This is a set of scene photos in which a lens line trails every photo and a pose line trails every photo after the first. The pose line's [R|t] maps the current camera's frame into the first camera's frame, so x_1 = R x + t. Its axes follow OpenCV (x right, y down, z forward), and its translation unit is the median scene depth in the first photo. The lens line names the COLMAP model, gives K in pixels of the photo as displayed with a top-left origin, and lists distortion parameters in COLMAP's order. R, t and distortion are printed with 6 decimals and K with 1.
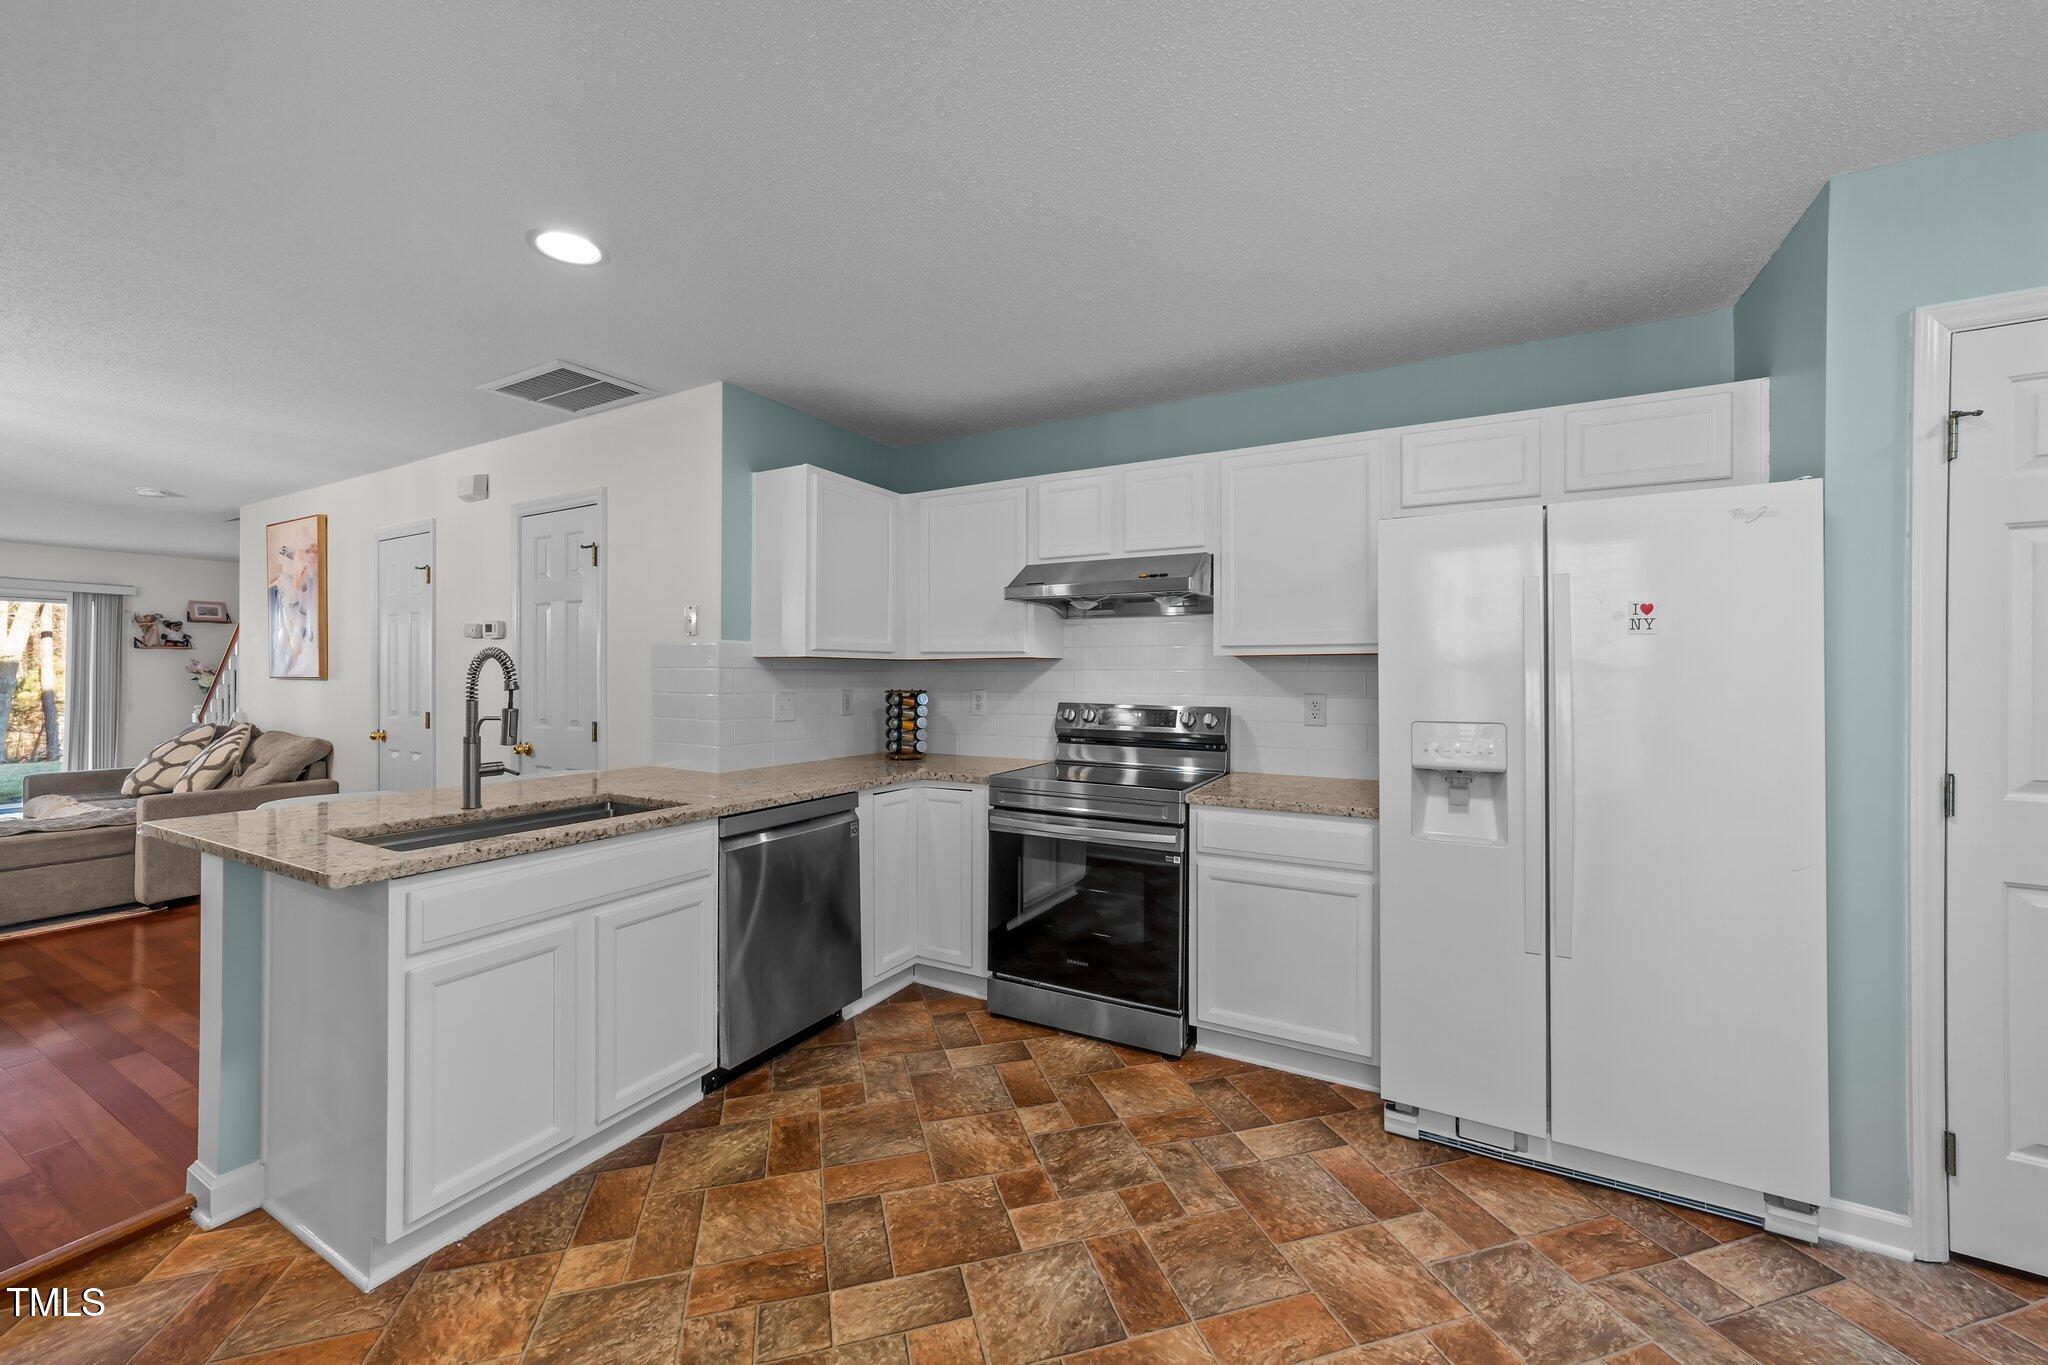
lens RADIAL K [[779.8, 0, 1024.2], [0, 779.8, 677.8], [0, 0, 1]] dist [0.003482, 0.000367]
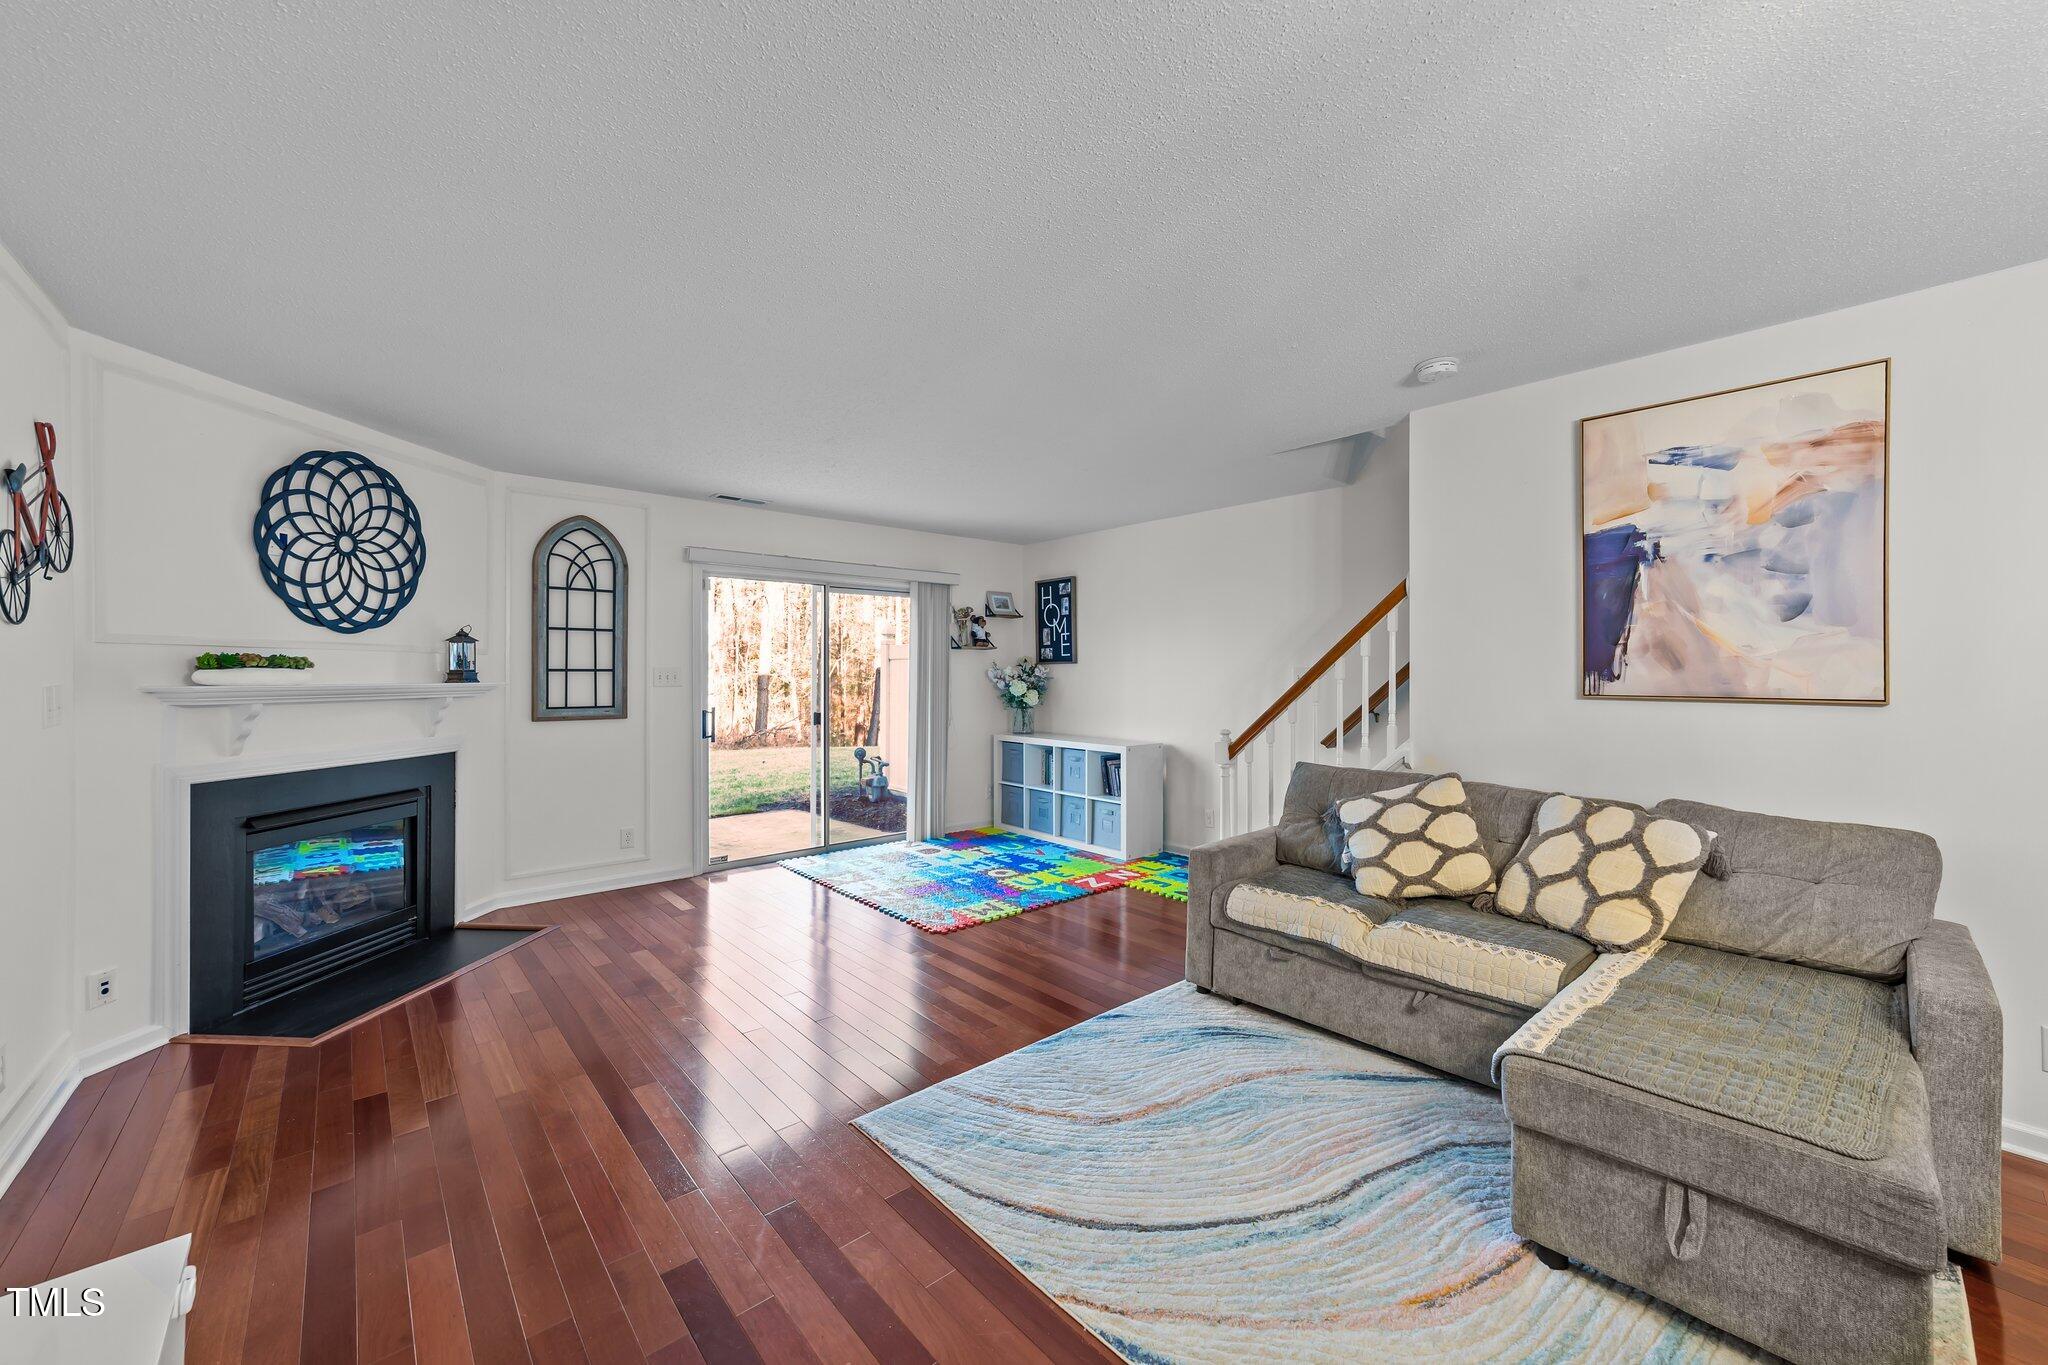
lens RADIAL K [[788.5, 0, 1024.6], [0, 788.5, 671.8], [0, 0, 1]] dist [0.001348, 0.000152]
pose [[0.942935, 0.000988, -0.332977, -0.803890], [-0.001127, 0.999999, -0.000223, -0.013201], [0.332976, 0.000586, 0.942935, 0.234924]]
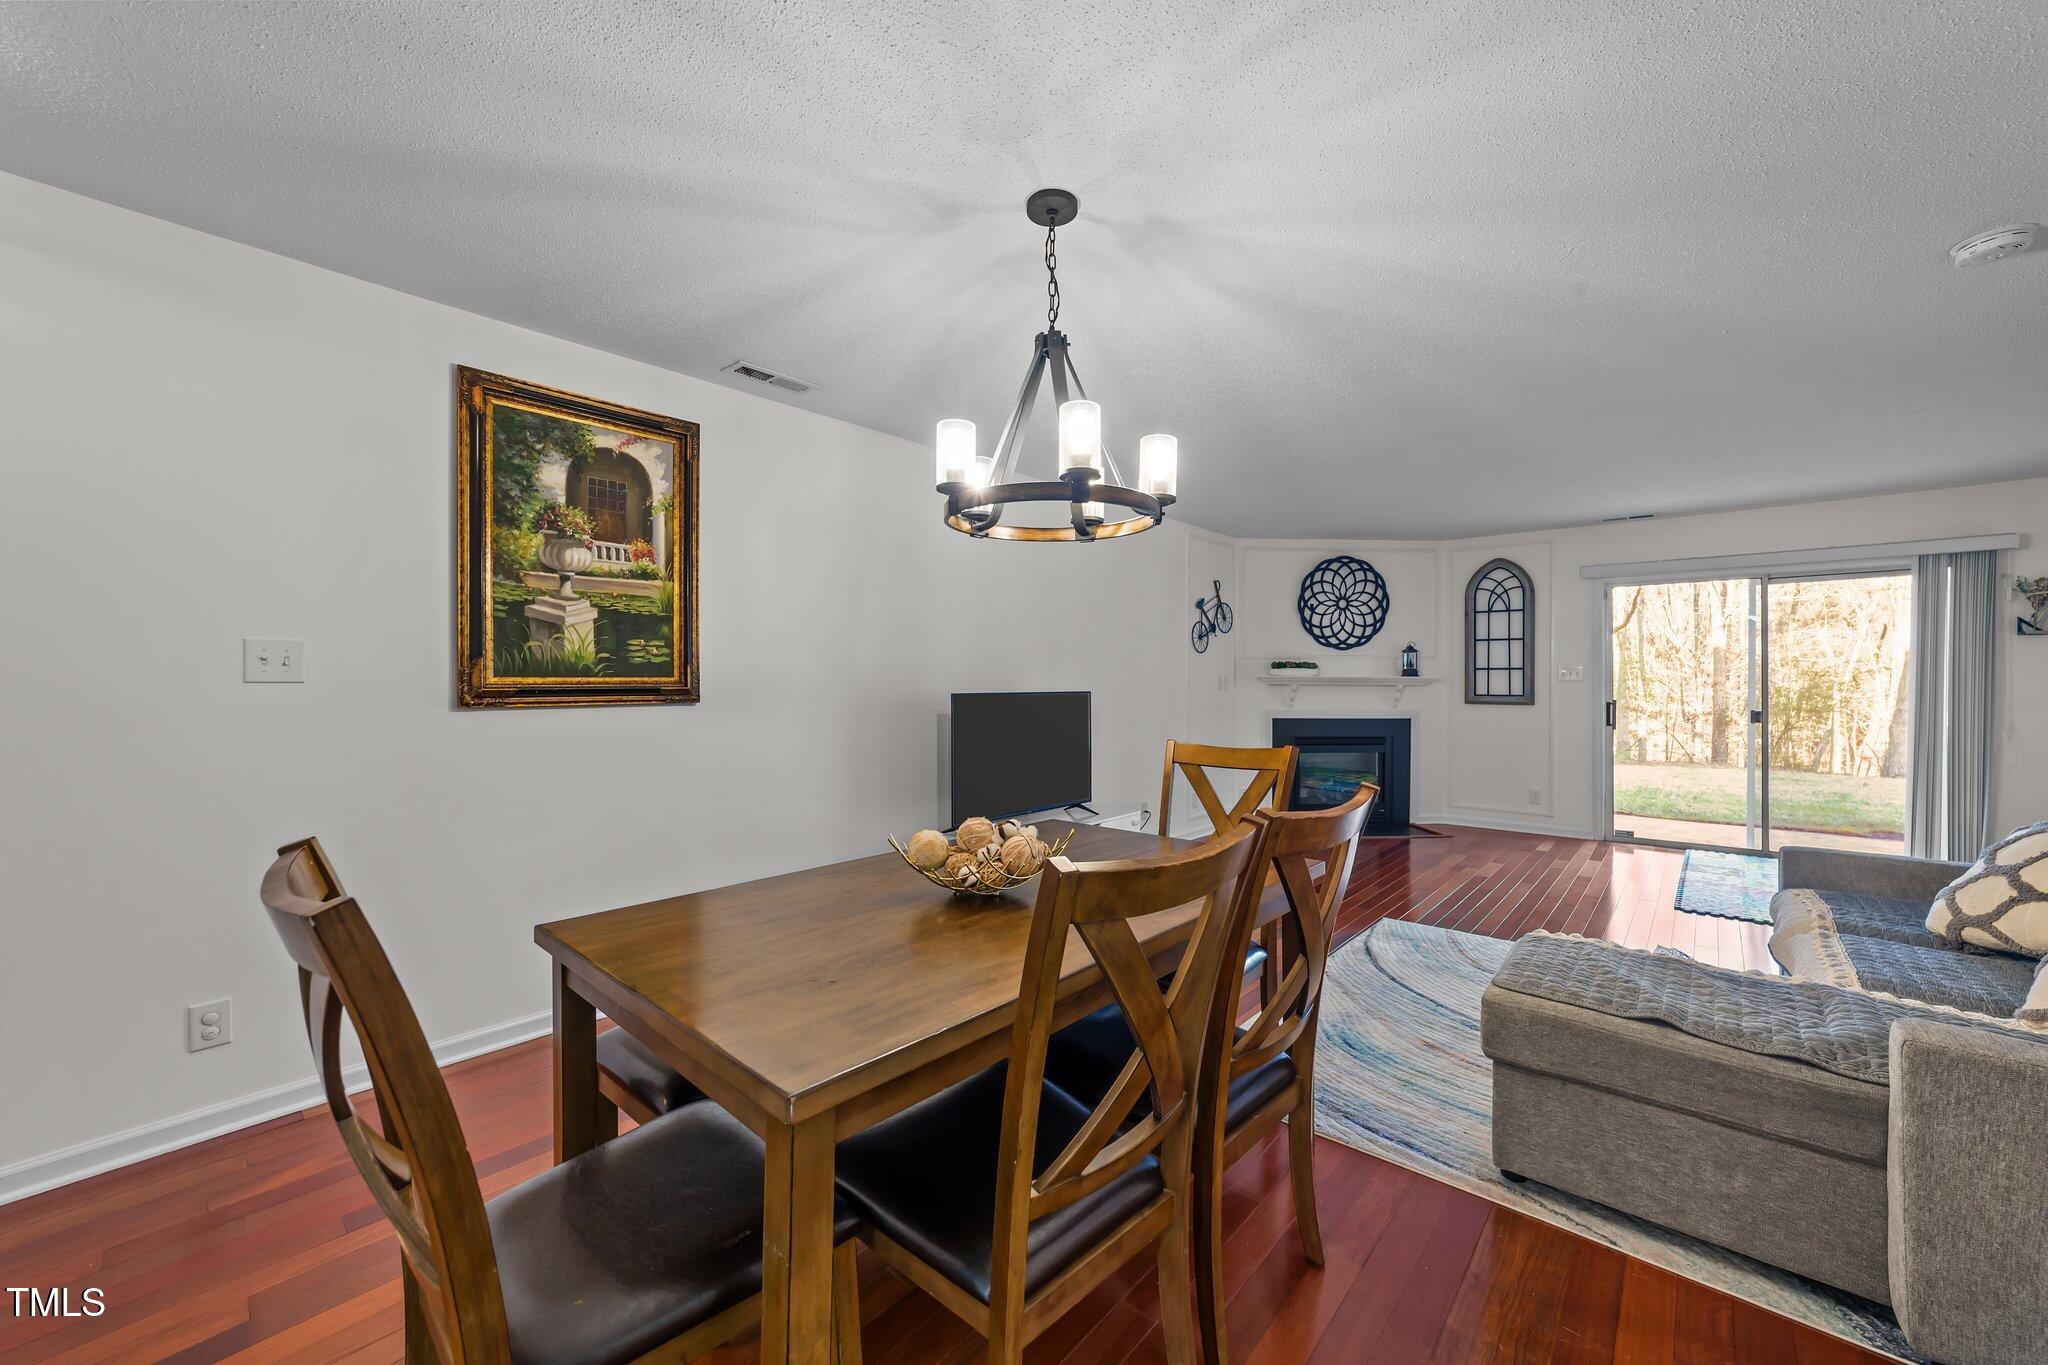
lens RADIAL K [[779.8, 0, 1024.2], [0, 779.8, 677.8], [0, 0, 1]] dist [0.003482, 0.000367]
pose [[-0.208625, -0.001393, -0.977995, -0.381332], [-0.001843, 0.999998, -0.001032, -0.002232], [0.977994, 0.001587, -0.208627, 0.376399]]
